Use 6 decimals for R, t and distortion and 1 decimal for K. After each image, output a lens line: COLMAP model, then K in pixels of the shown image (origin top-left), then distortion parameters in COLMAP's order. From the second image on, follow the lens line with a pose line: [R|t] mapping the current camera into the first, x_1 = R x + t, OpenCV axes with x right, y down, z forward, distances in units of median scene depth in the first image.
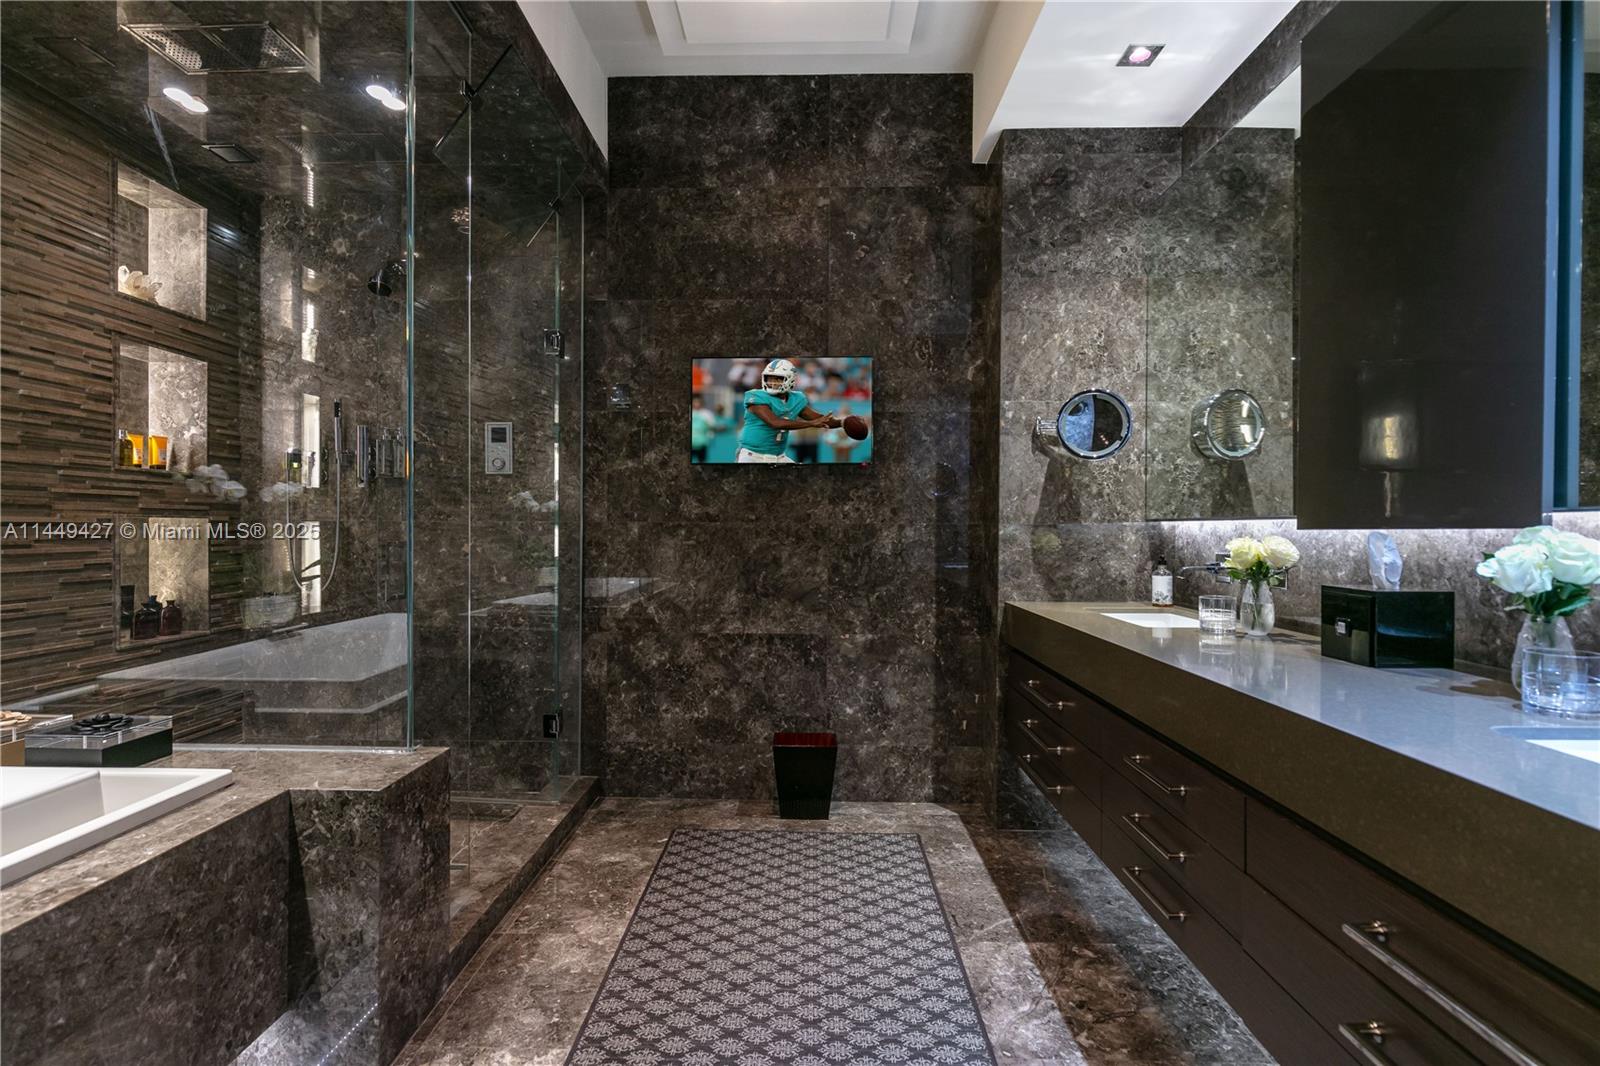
lens RADIAL K [[768.7, 0, 805.9], [0, 768.7, 533.9], [0, 0, 1]] dist [0.000349, -0.000412]
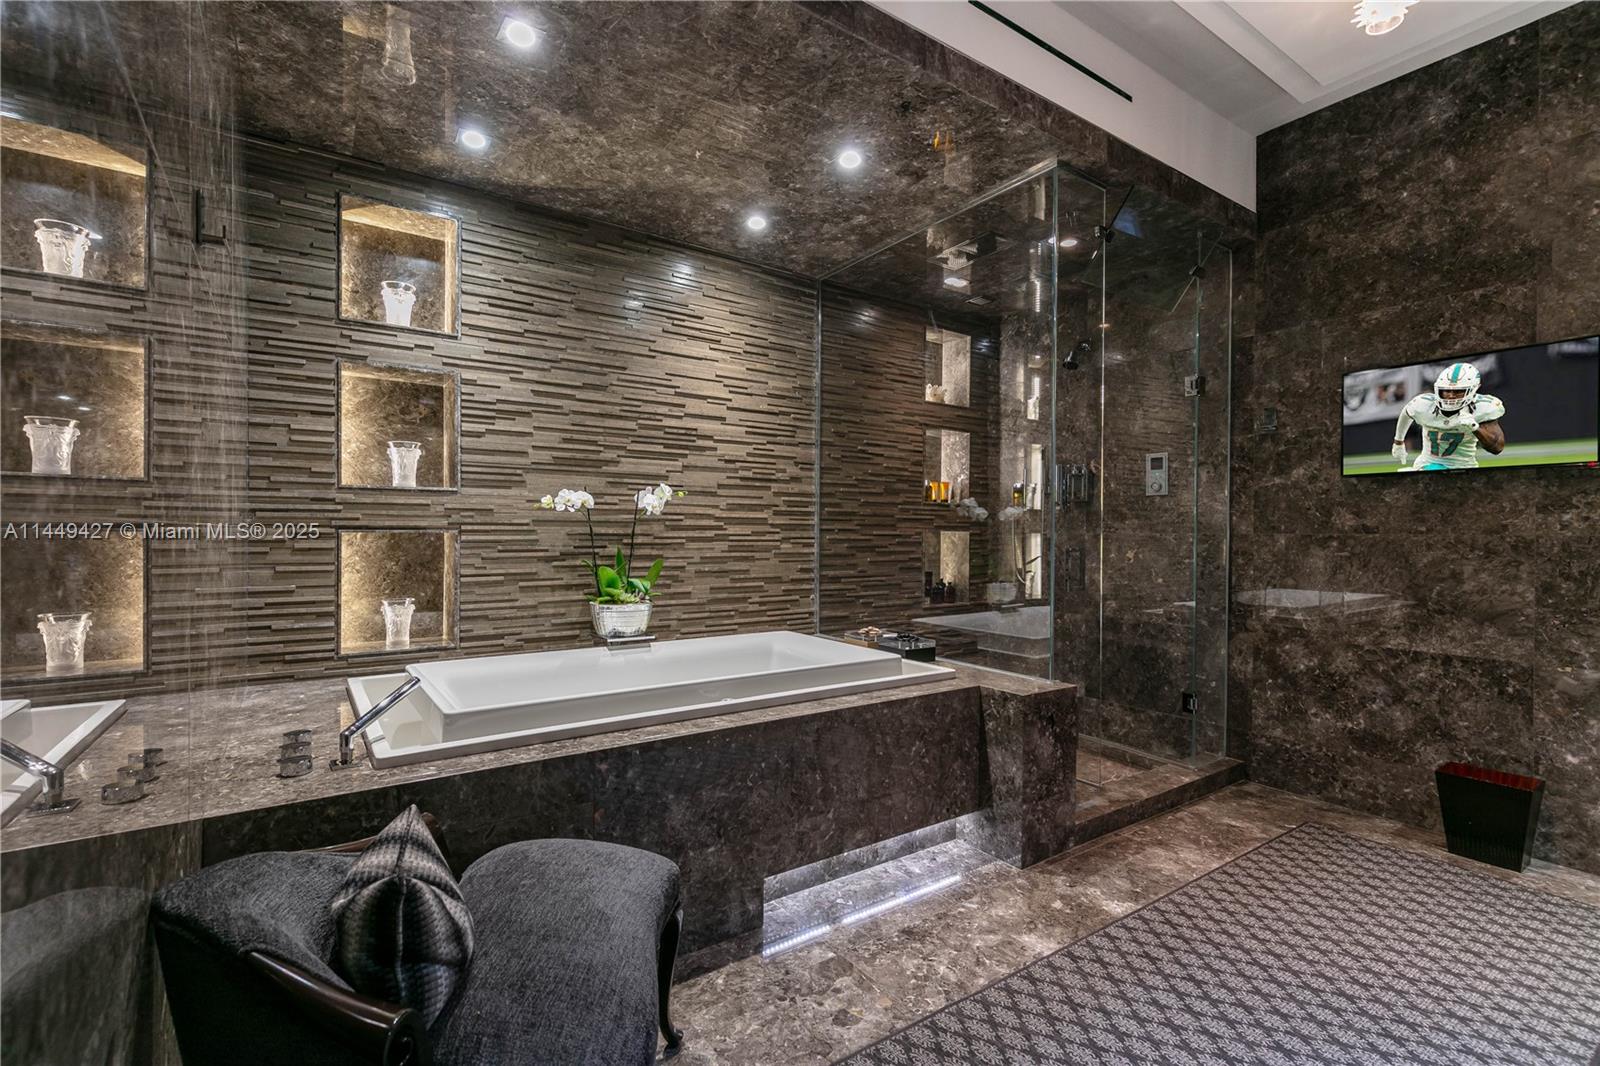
lens RADIAL K [[722.1, 0, 800.0], [0, 722.1, 533.0], [0, 0, 1]] dist [0.000056, -0.000047]
pose [[0.595743, -0.001019, -0.803175, 0.203547], [-0.012189, 0.999873, -0.010309, 0.002105], [0.803083, 0.015931, 0.595654, -0.160280]]
